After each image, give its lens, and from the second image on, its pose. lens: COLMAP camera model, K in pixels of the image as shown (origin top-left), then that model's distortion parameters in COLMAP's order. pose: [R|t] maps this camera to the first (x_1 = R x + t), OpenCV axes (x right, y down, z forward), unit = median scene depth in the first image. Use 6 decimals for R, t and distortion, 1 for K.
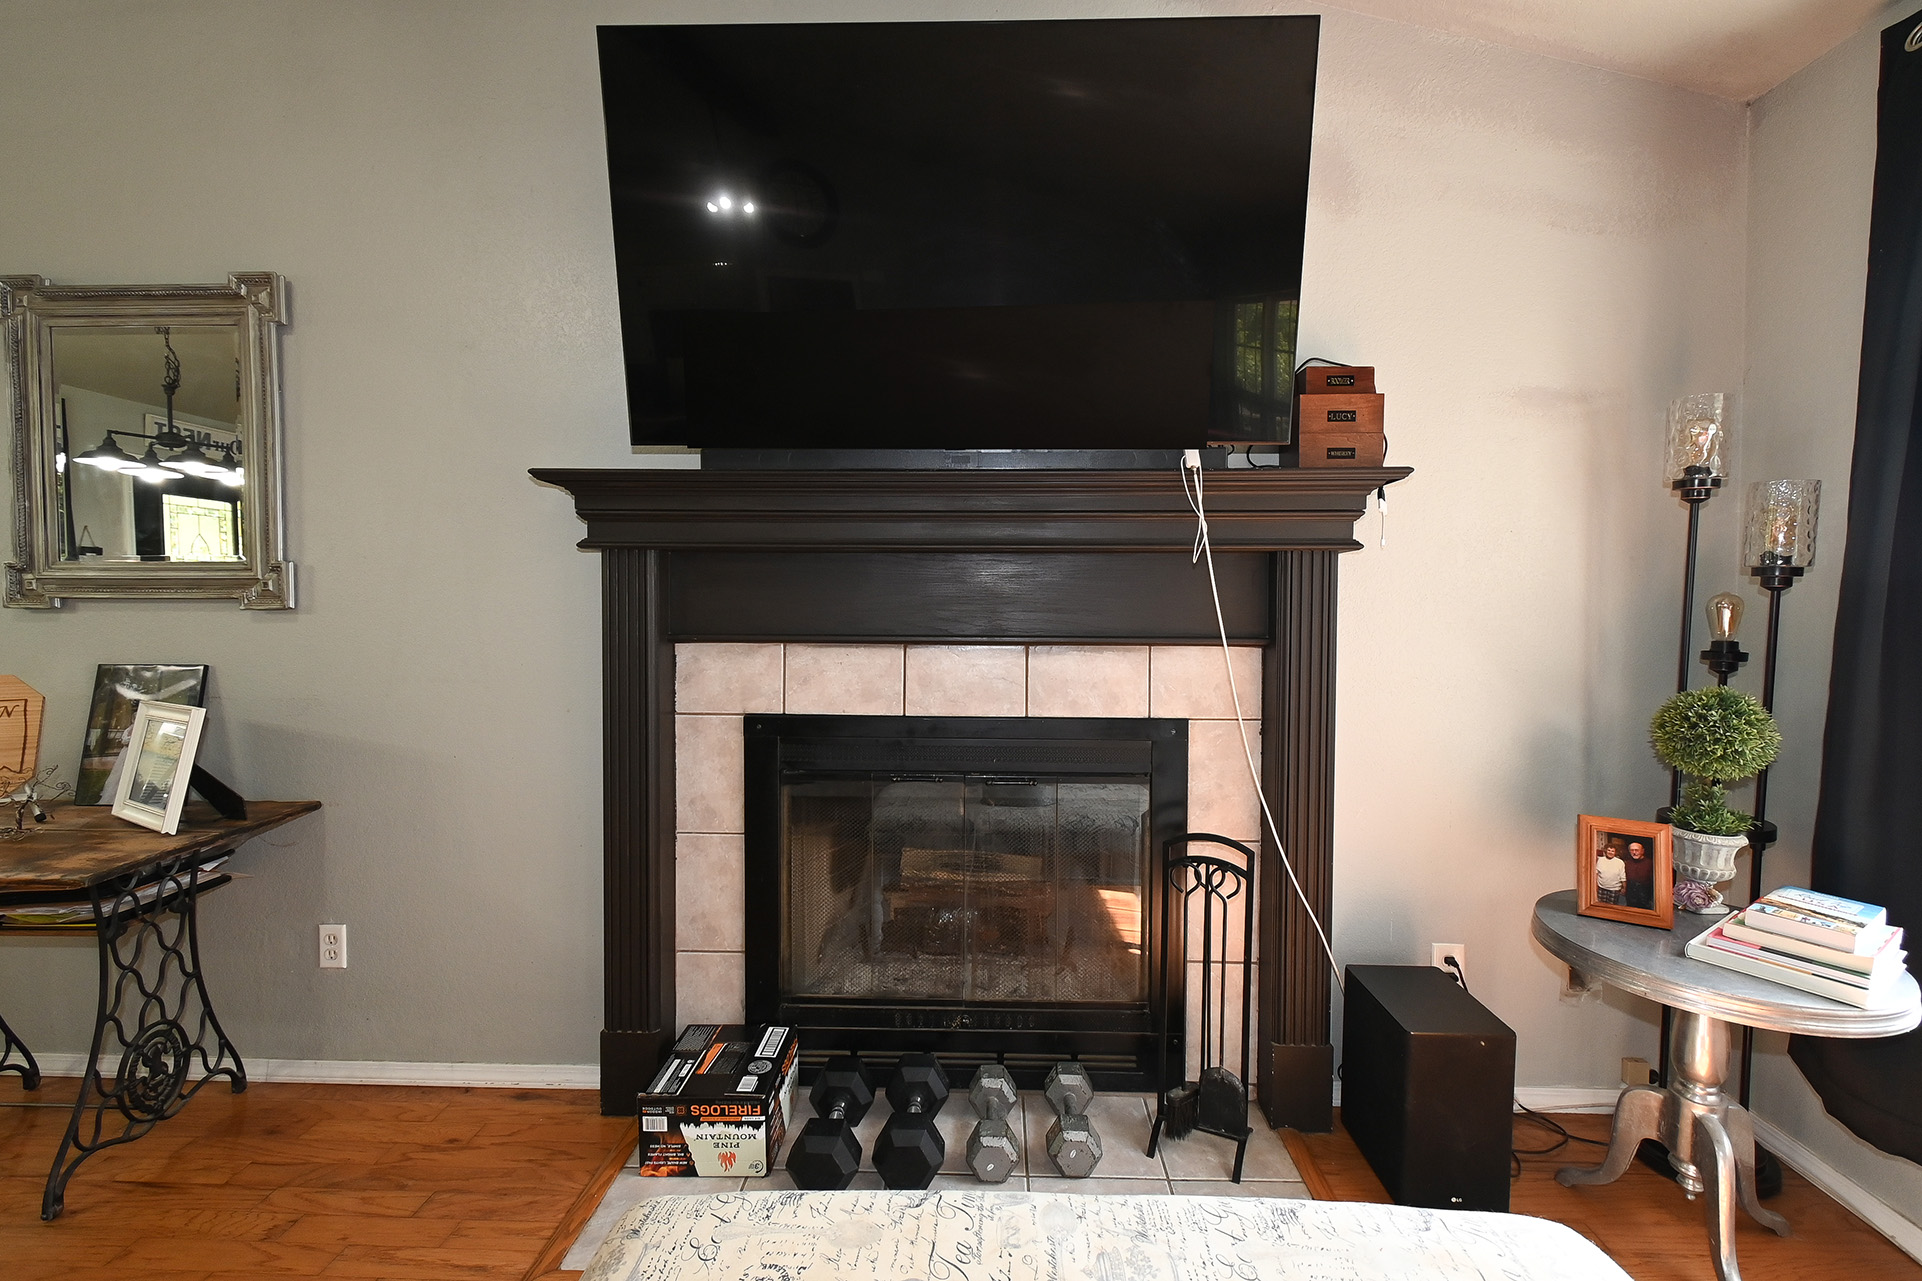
lens RADIAL K [[854.5, 0, 968.9], [0, 854.5, 636.5], [0, 0, 1]] dist [0.008971, -0.003138]
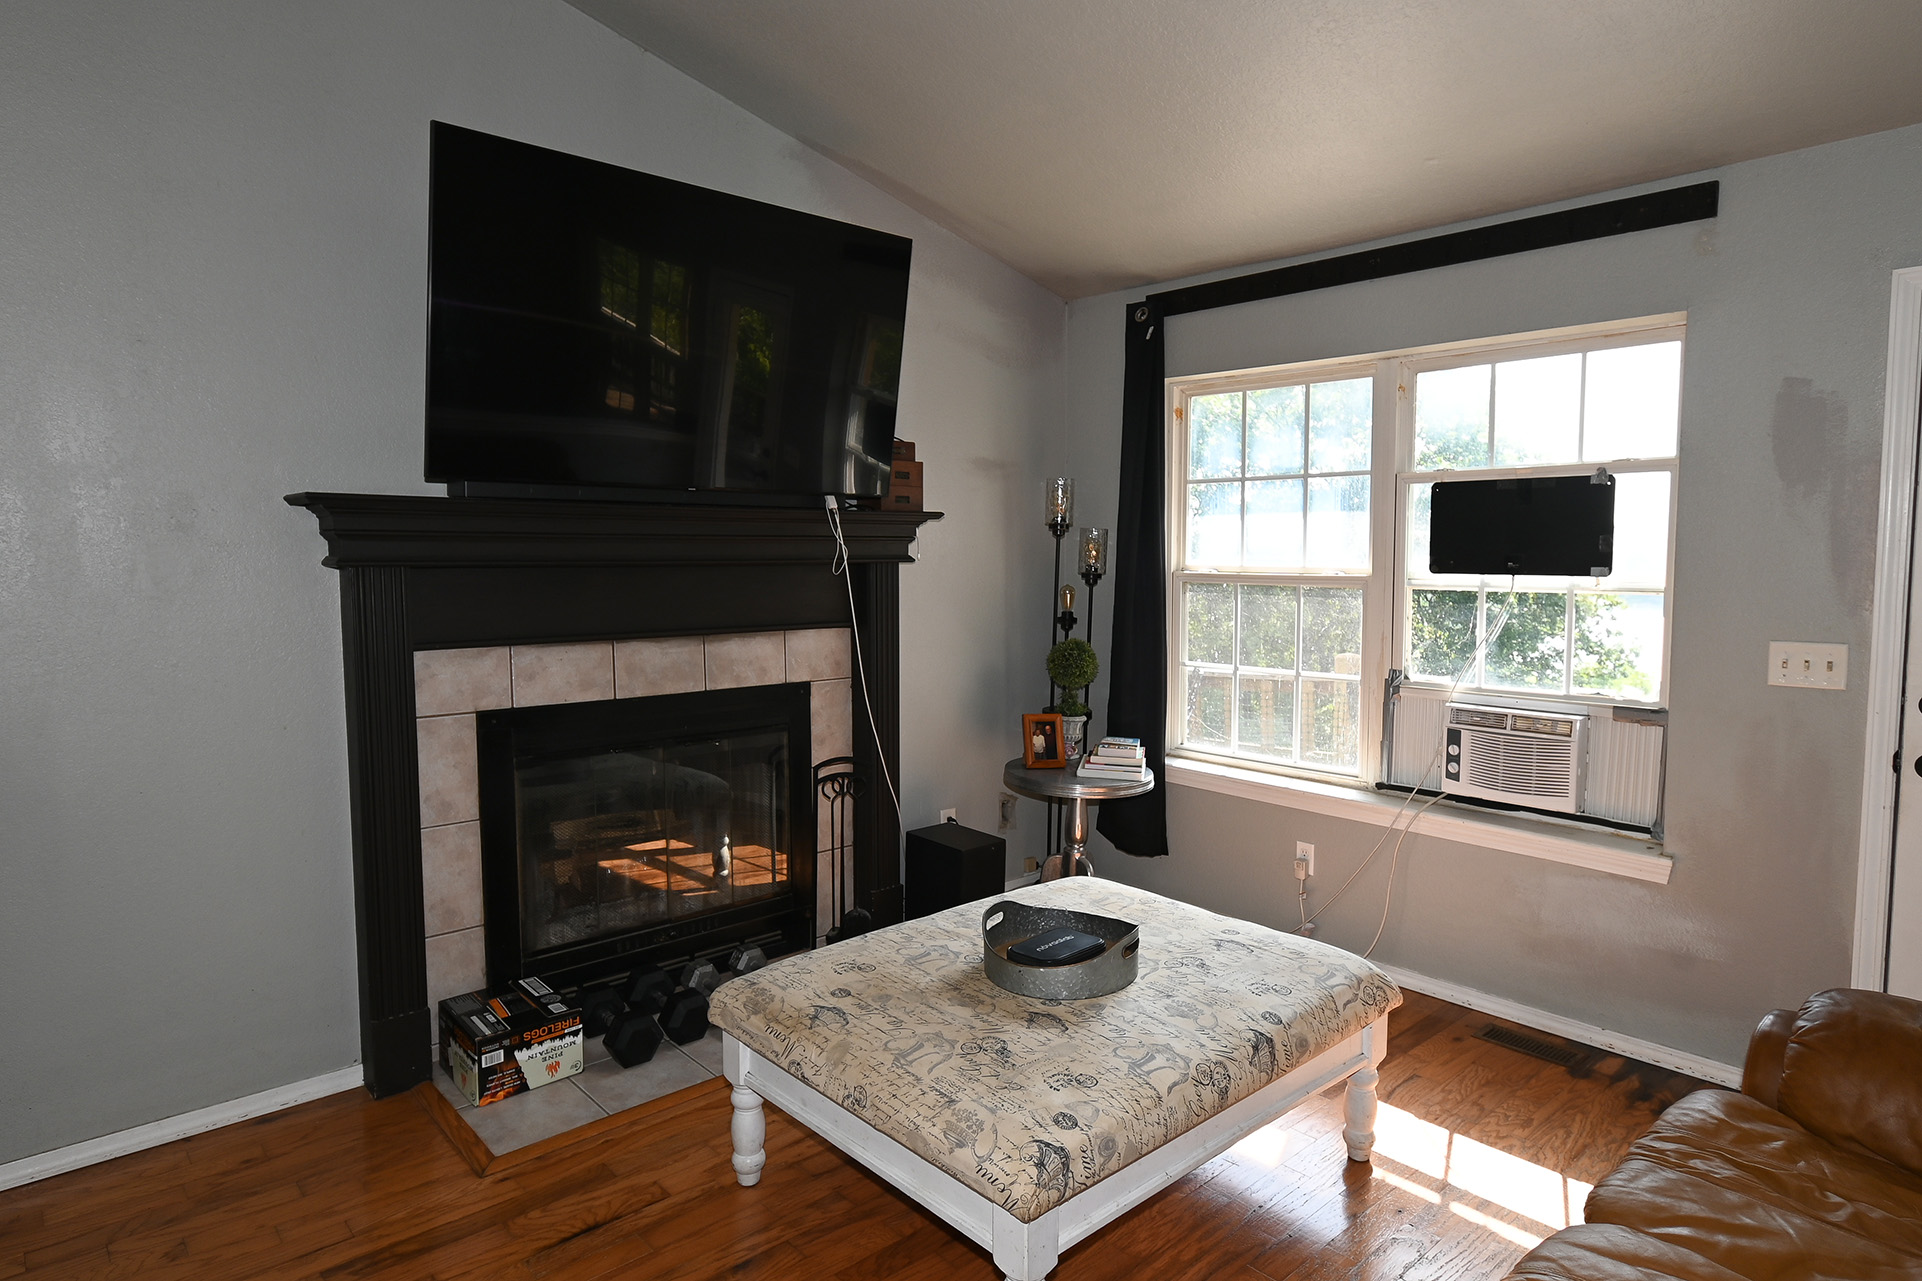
lens RADIAL K [[1086.3, 0, 966.4], [0, 1086.3, 645.9], [0, 0, 1]] dist [0.000648, -0.000380]
pose [[0.717621, -0.063772, 0.693507, -0.839720], [0.025585, 0.997541, 0.065254, -0.075484], [-0.695963, -0.029084, 0.717488, -0.479586]]
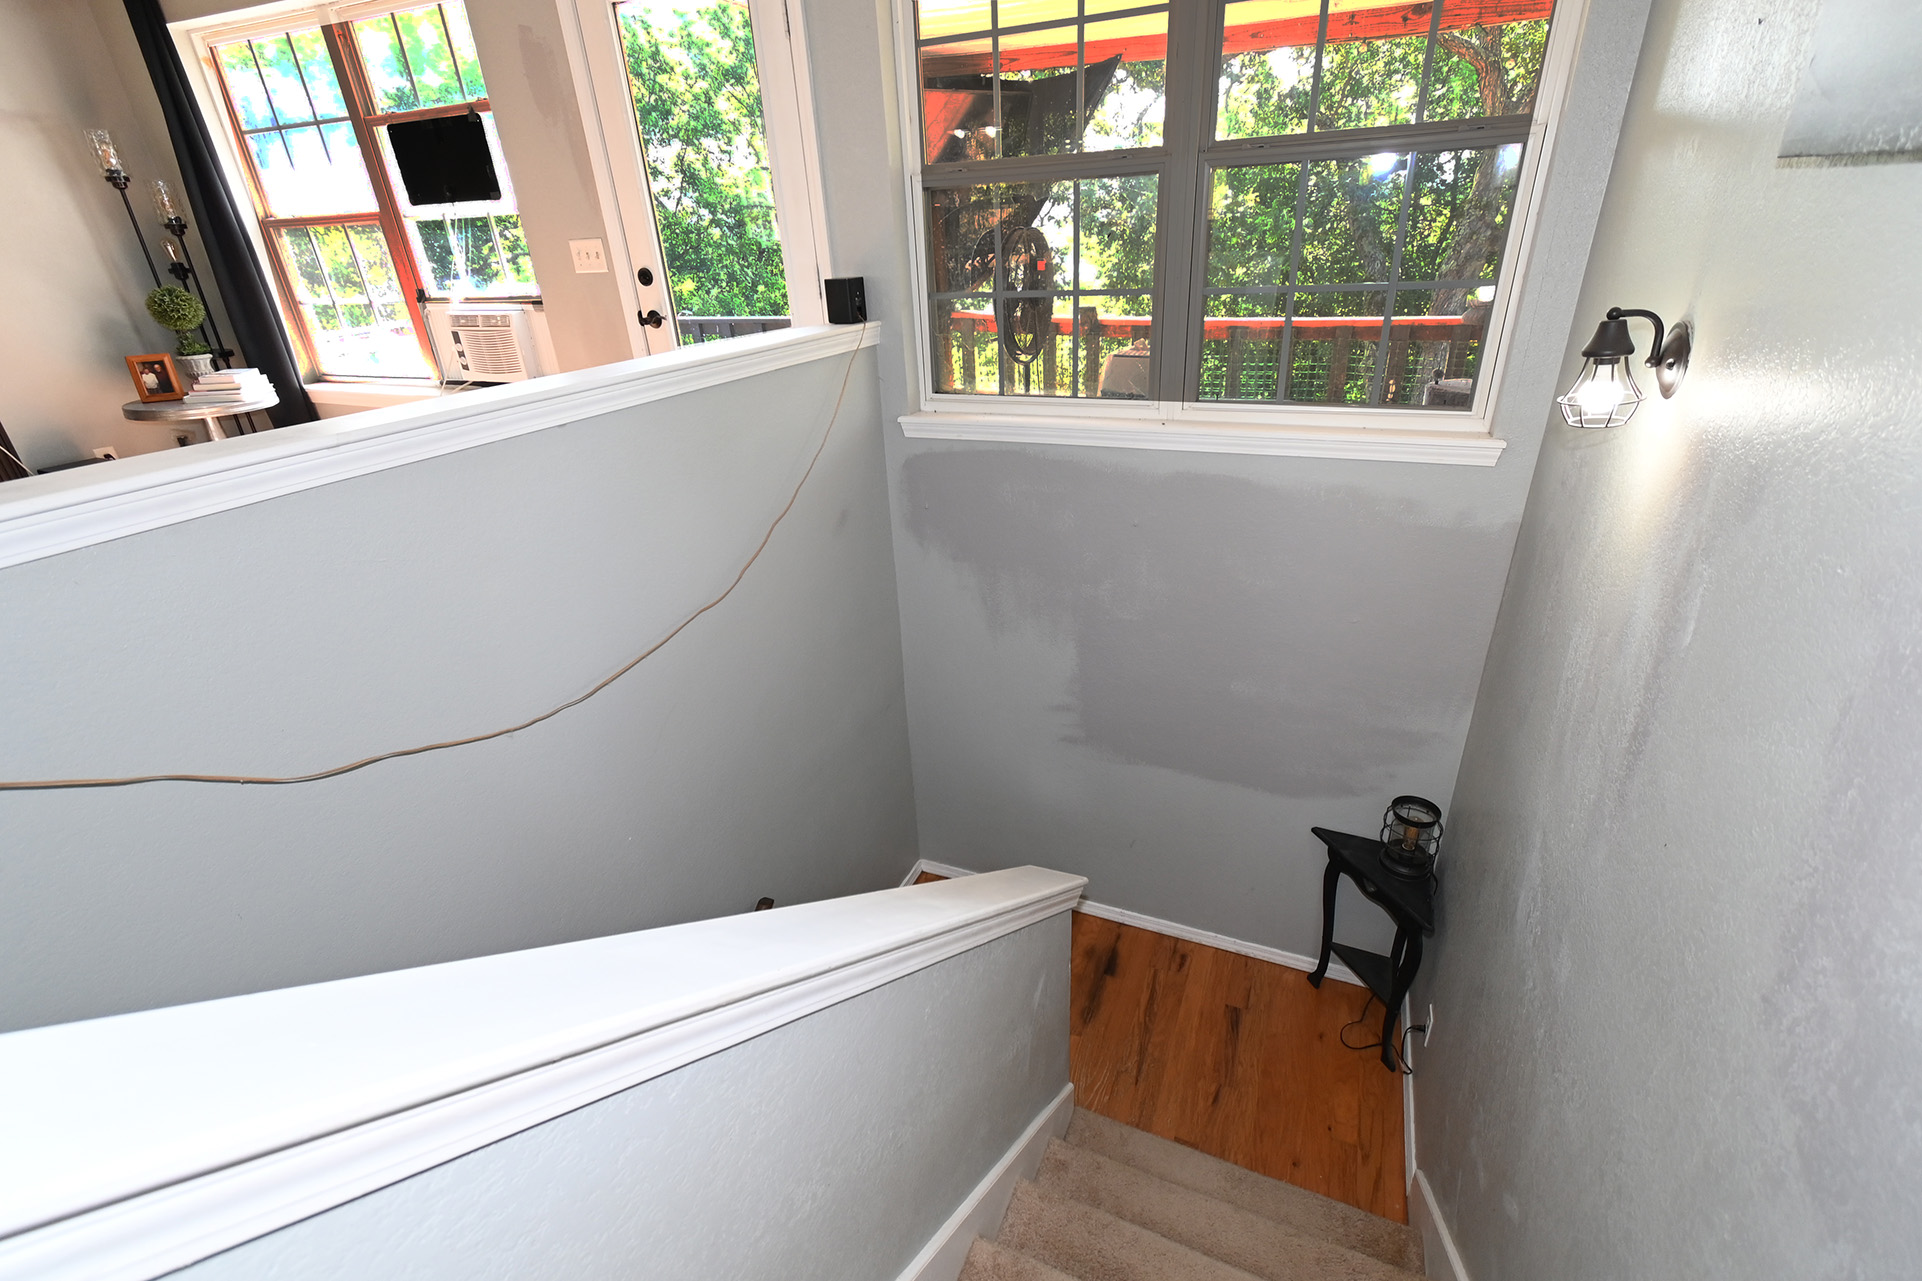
lens RADIAL K [[854.5, 0, 964.3], [0, 854.5, 646.1], [0, 0, 1]] dist [0.008971, -0.003138]
pose [[0.384491, -0.430618, 0.816539, -0.481099], [0.081031, 0.896863, 0.434822, 0.085829], [-0.919566, -0.101020, 0.379729, -1.617754]]
